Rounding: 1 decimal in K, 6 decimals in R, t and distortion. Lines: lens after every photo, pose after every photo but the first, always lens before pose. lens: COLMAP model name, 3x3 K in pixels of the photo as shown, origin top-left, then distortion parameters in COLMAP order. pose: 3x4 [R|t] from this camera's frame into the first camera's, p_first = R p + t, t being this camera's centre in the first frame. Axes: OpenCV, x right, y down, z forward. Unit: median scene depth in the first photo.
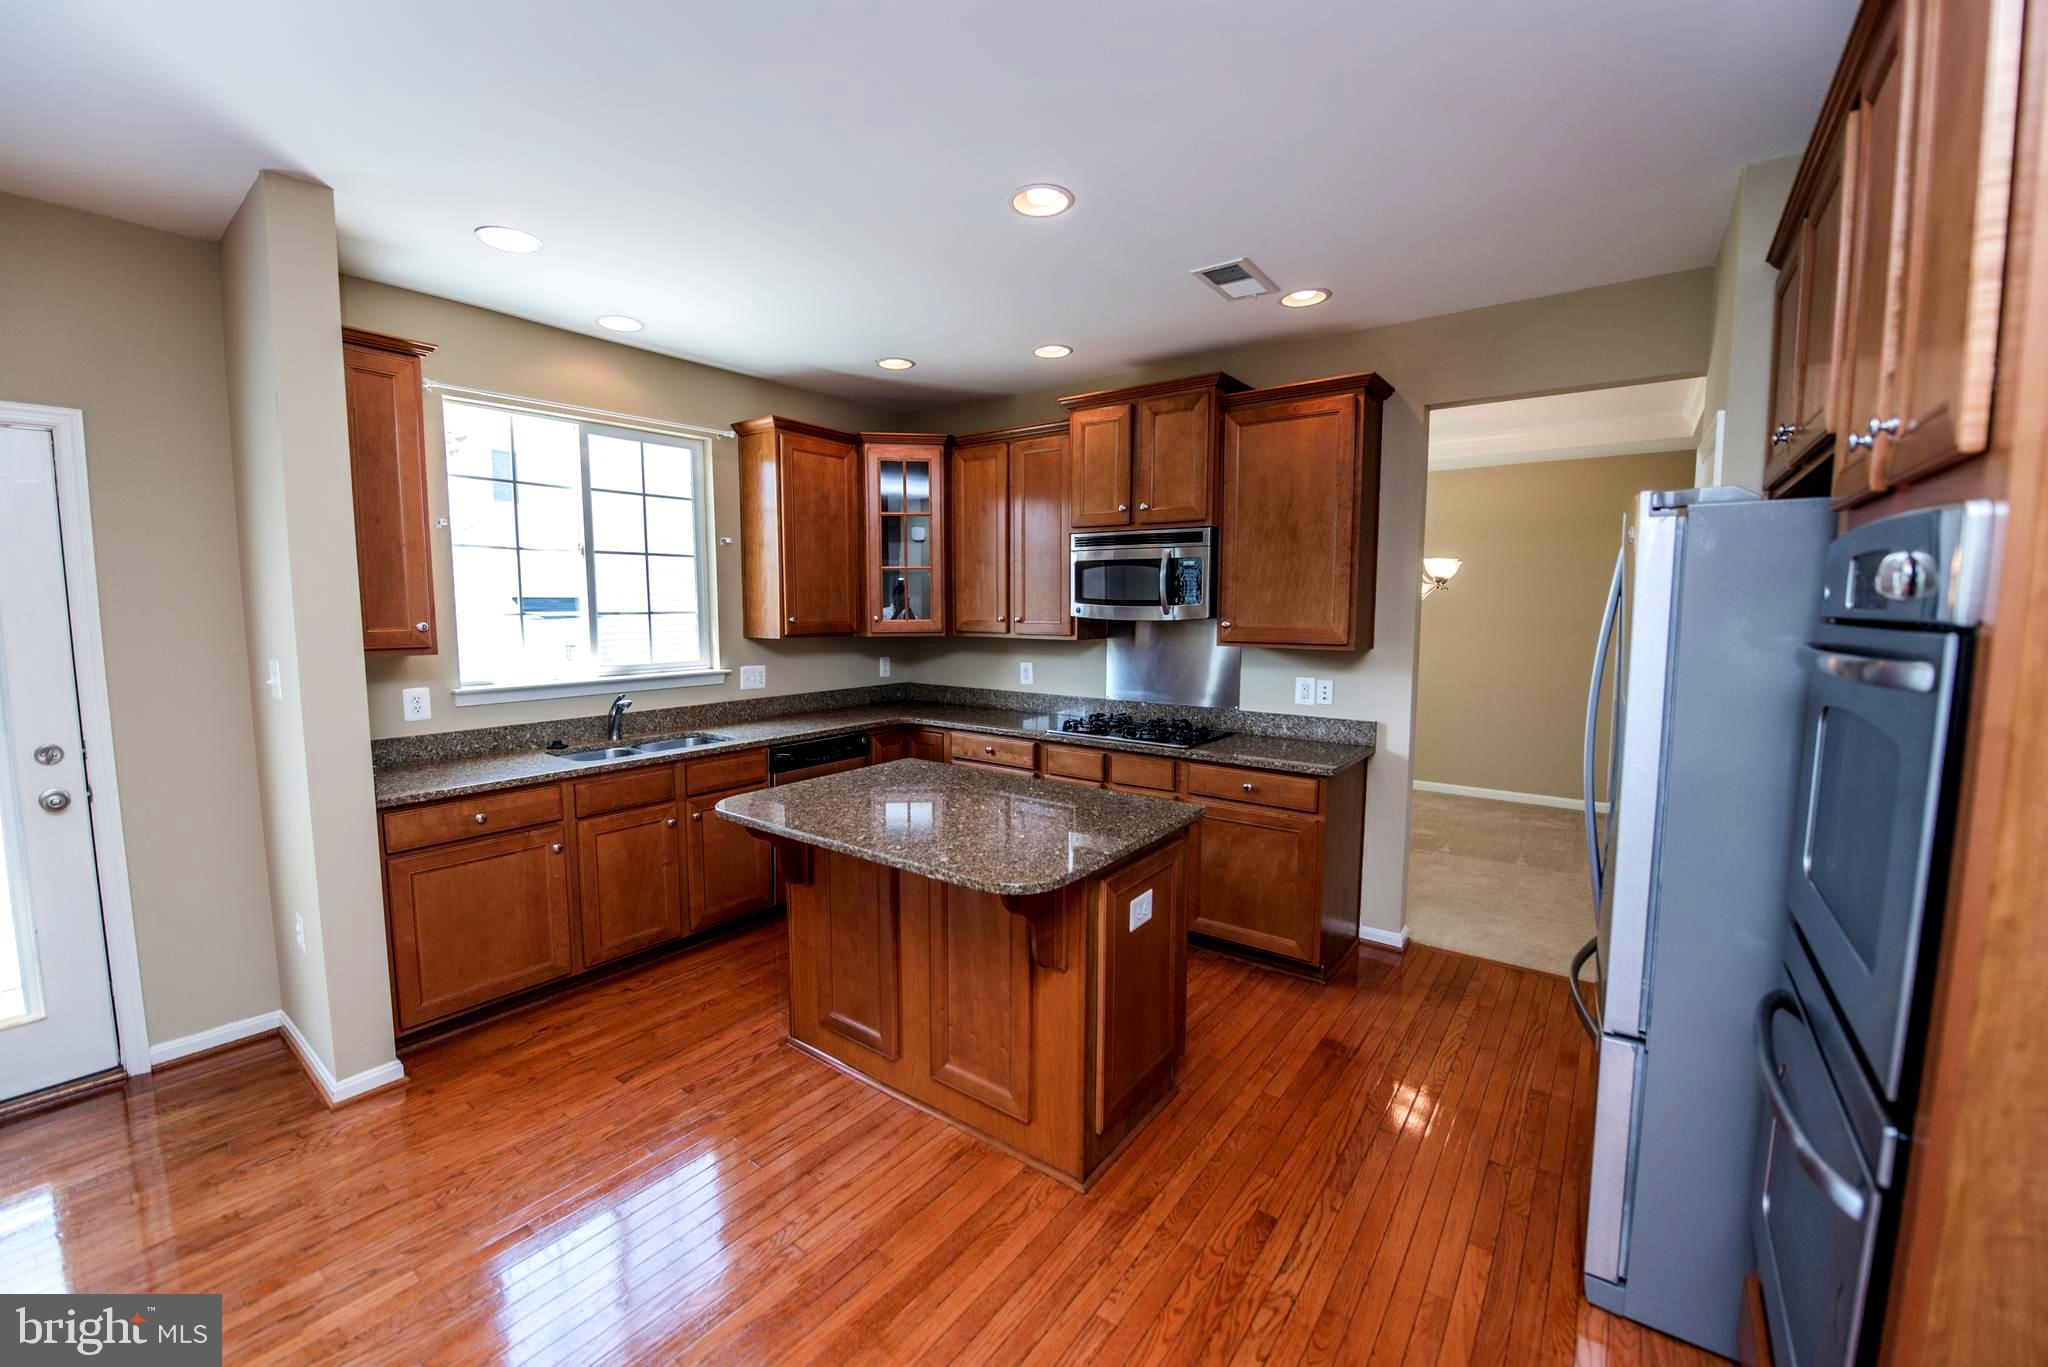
lens RADIAL K [[811.7, 0, 1021.1], [0, 811.7, 681.9], [0, 0, 1]] dist [-0.012396, -0.004779]
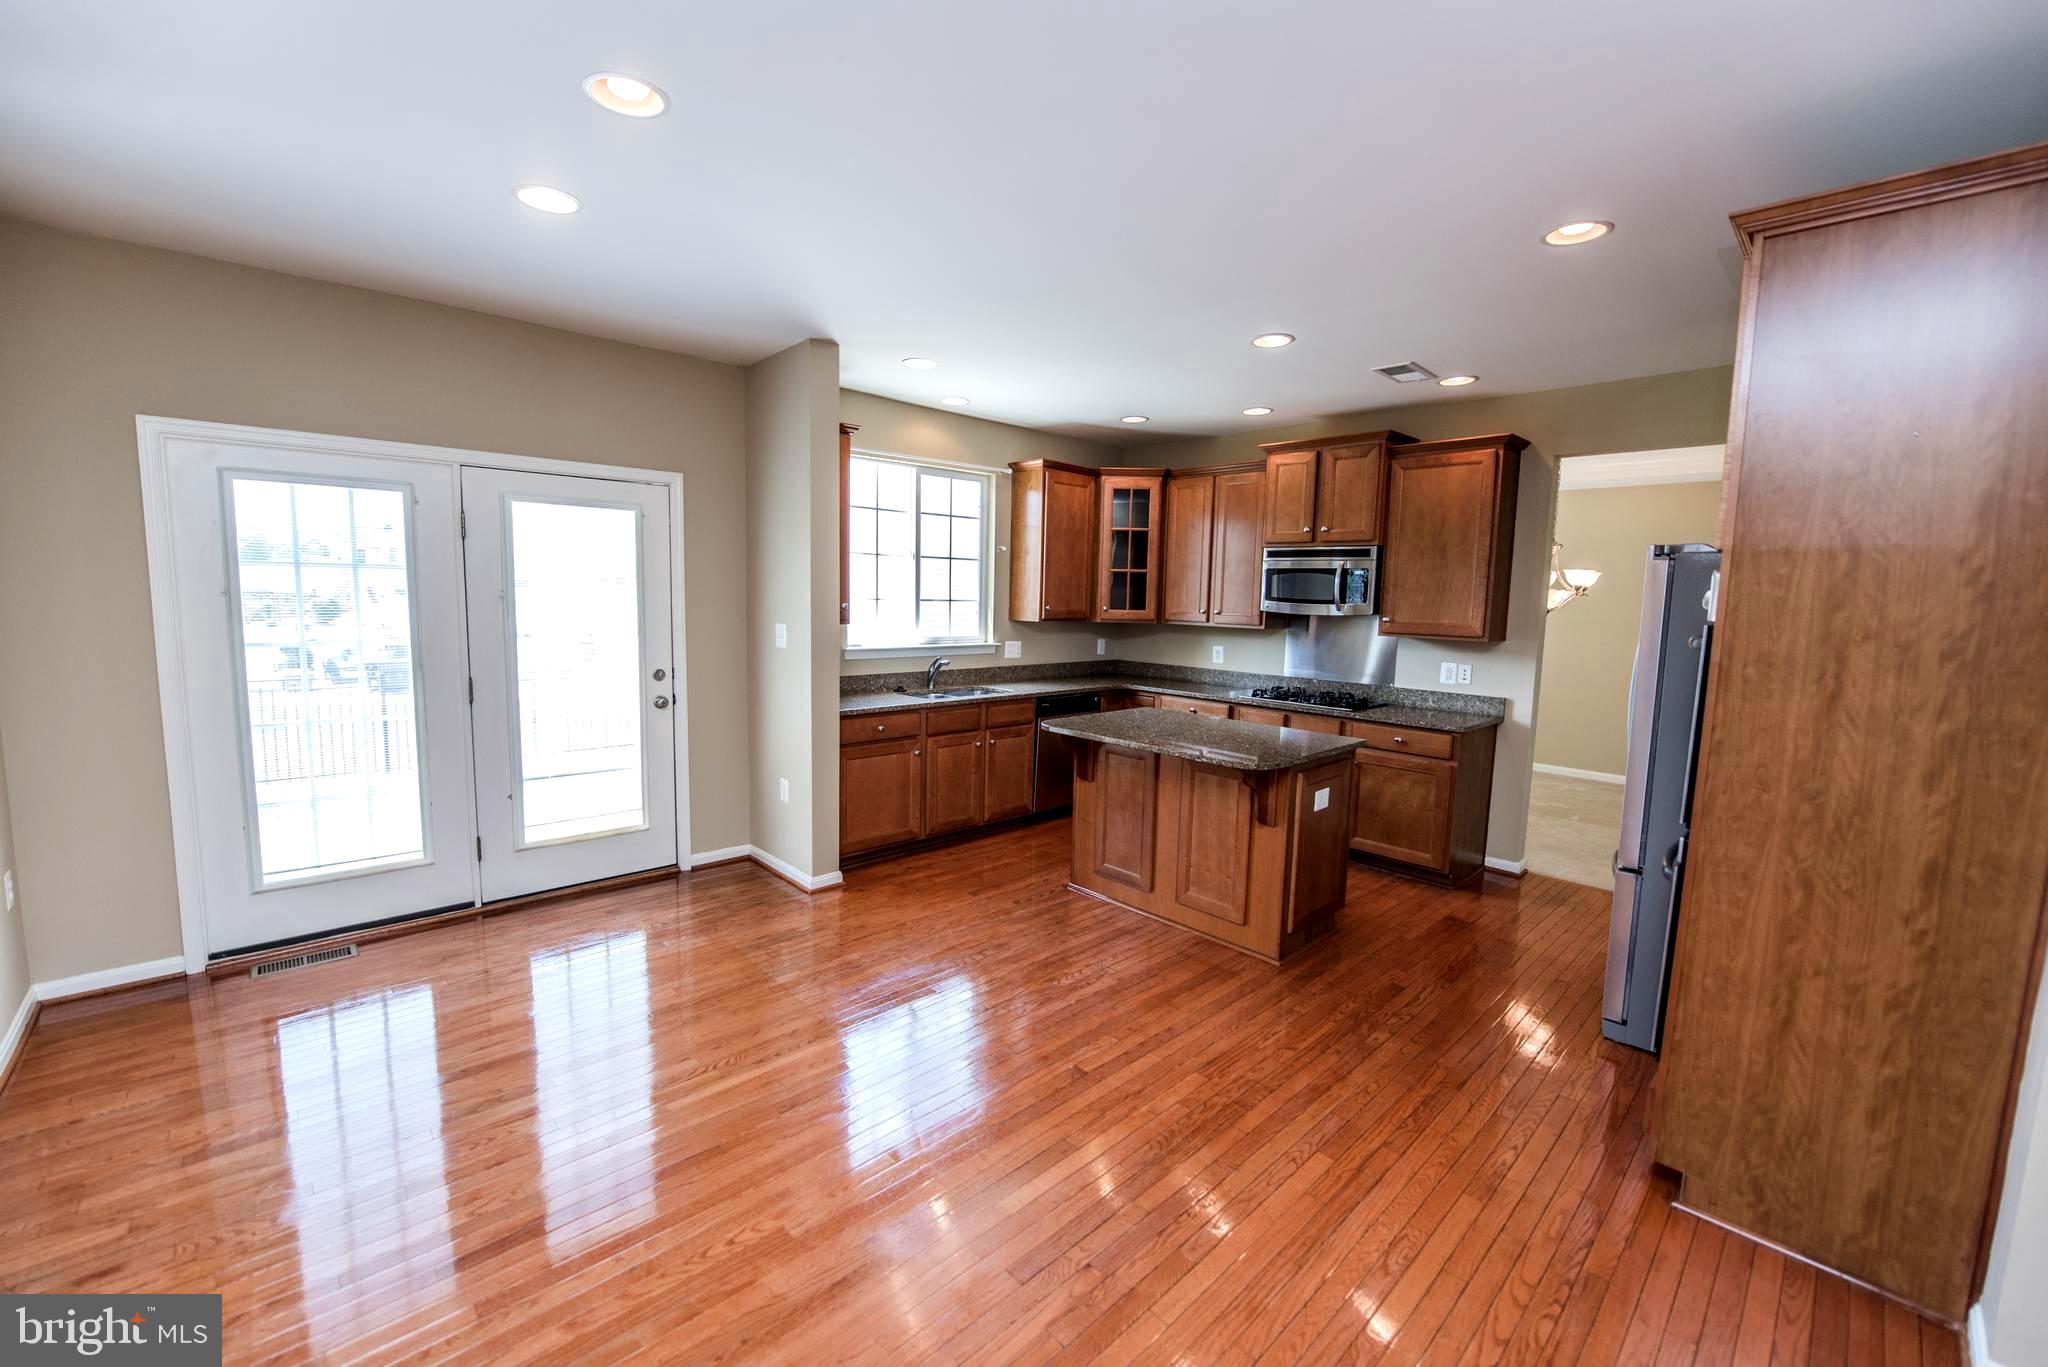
lens RADIAL K [[811.7, 0, 1021.1], [0, 811.7, 681.9], [0, 0, 1]] dist [-0.012396, -0.004779]
pose [[0.984747, 0.040079, -0.169314, -0.105333], [-0.038465, 0.999178, 0.012803, 0.036442], [0.169688, -0.006095, 0.985479, -0.400502]]
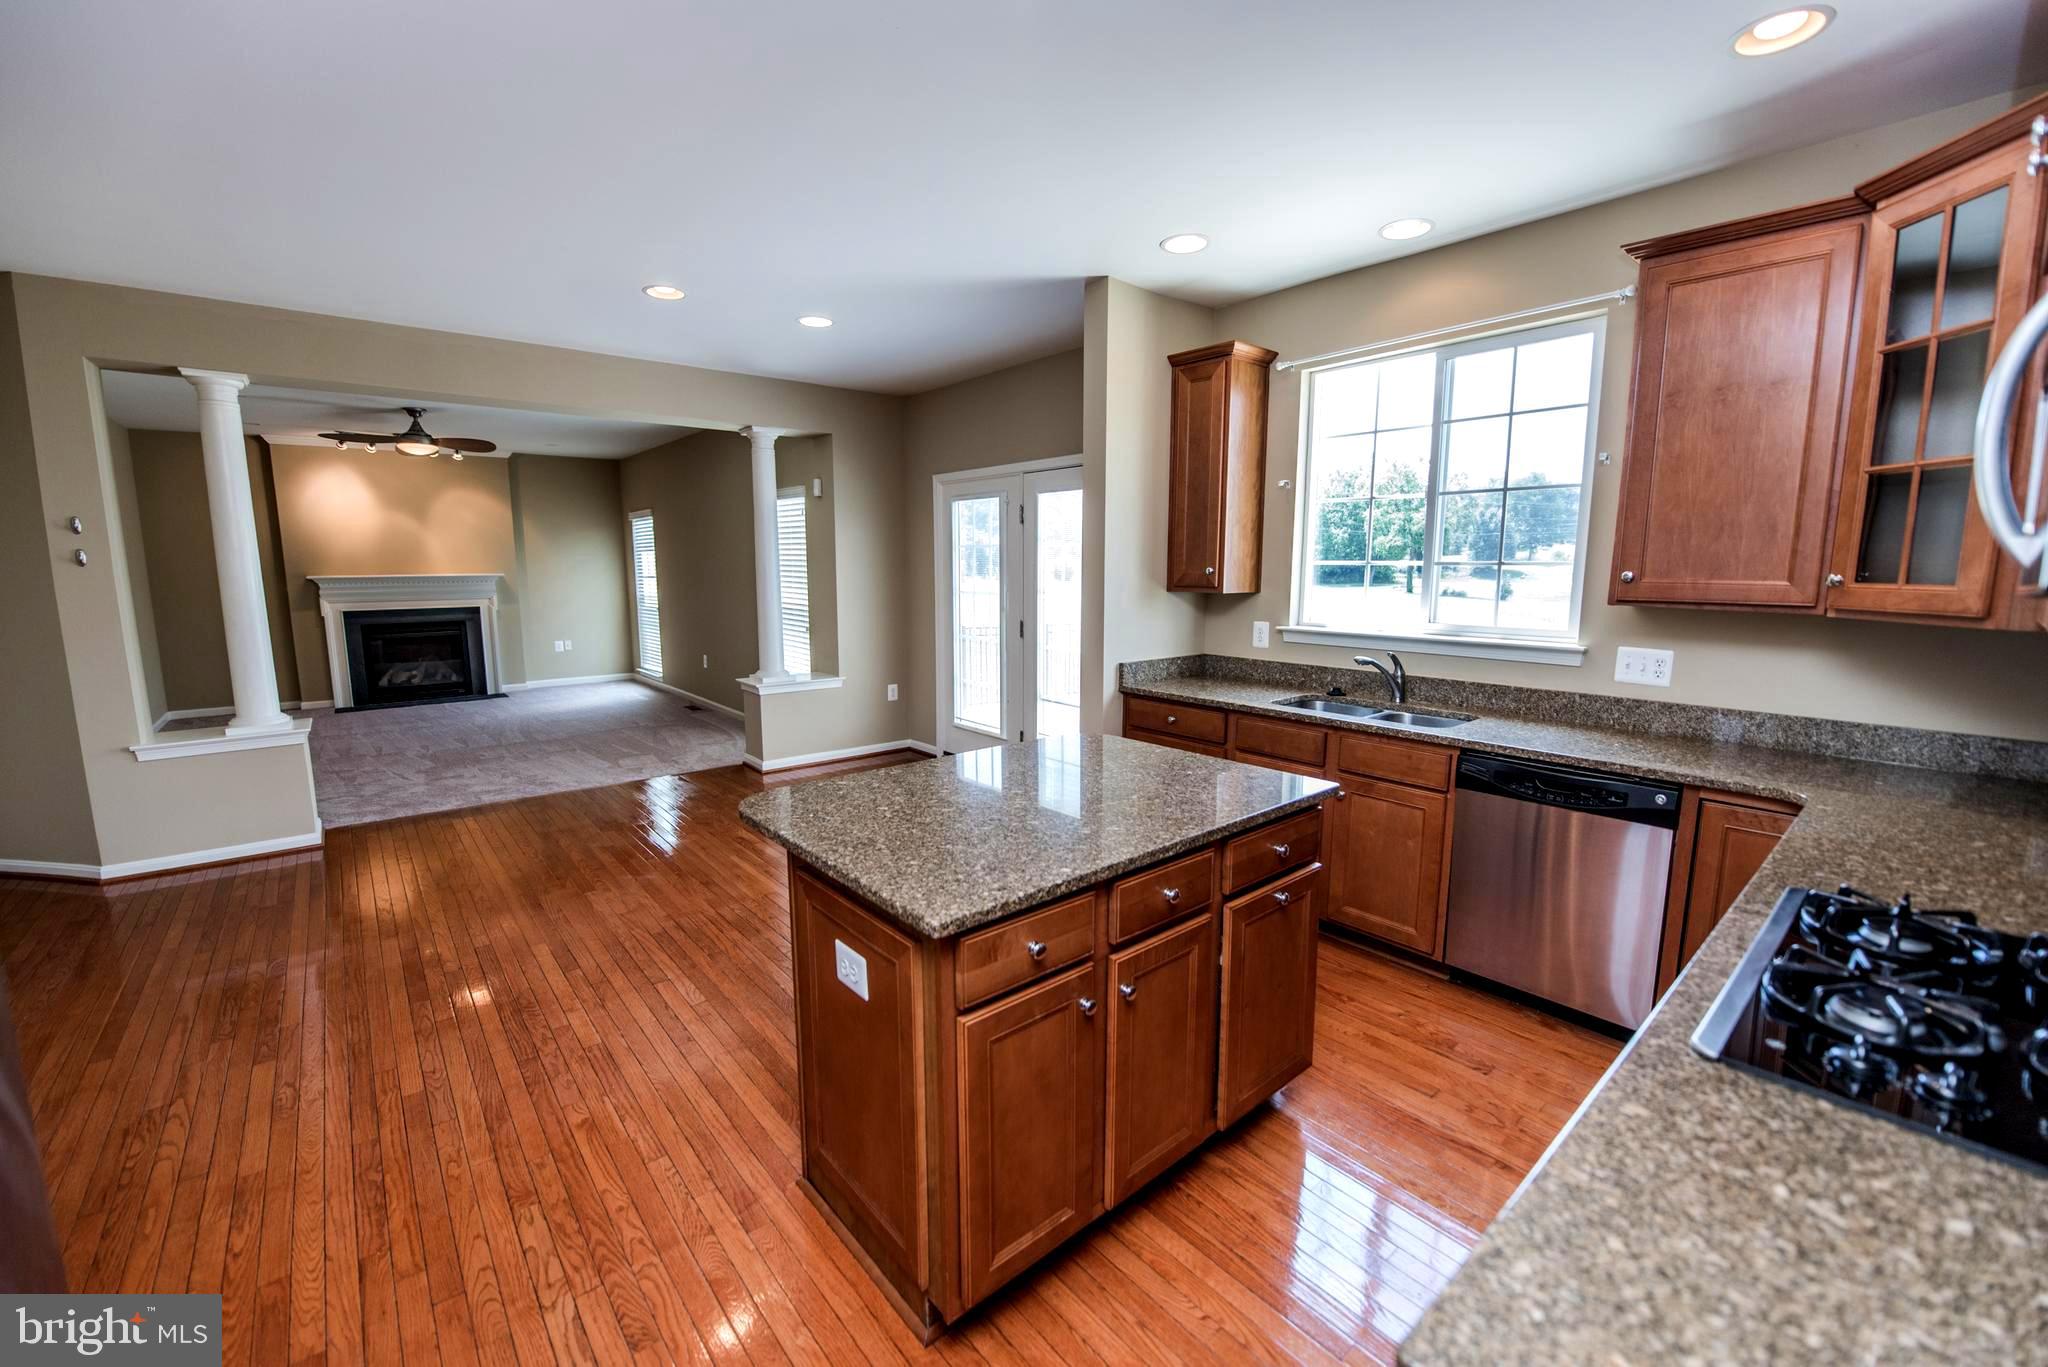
lens RADIAL K [[816.0, 0, 1018.4], [0, 816.0, 683.6], [0, 0, 1]] dist [-0.017721, -0.000288]
pose [[-0.228266, 0.141574, -0.963250, 0.488110], [-0.093488, 0.981612, 0.166427, -0.063627], [0.969100, 0.128042, -0.210833, 0.798316]]
